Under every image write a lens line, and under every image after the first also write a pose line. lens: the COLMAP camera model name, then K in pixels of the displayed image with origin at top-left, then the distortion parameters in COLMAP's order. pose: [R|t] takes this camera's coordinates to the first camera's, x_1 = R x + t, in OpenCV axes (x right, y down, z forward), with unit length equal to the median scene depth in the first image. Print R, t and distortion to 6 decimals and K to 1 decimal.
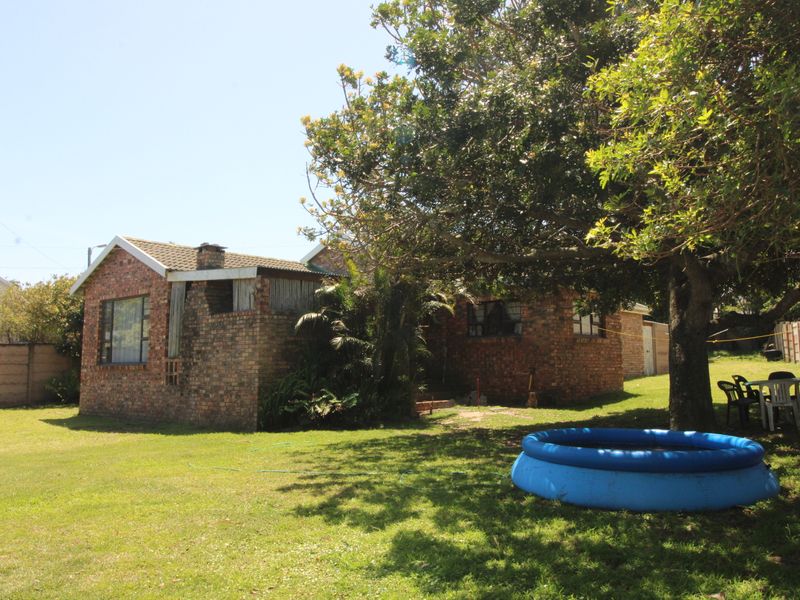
lens RADIAL K [[690.9, 0, 399.7], [0, 690.9, 302.5], [0, 0, 1]] dist [0.016795, -0.016020]
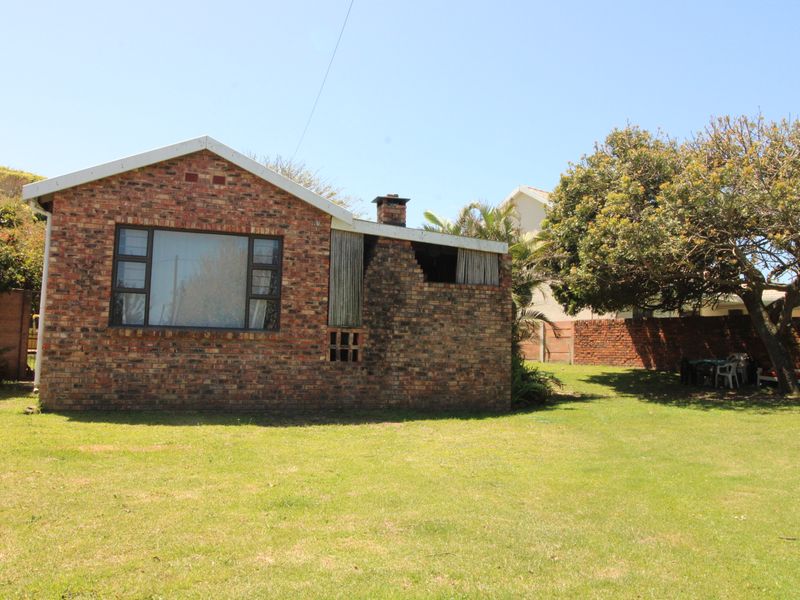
lens RADIAL K [[690.9, 0, 400.1], [0, 690.9, 295.9], [0, 0, 1]] dist [0.016795, -0.016020]
pose [[0.485658, 0.078887, 0.870582, -0.996829], [-0.112420, 0.993286, -0.027292, 0.059385], [-0.866890, -0.084616, 0.491265, 0.564727]]
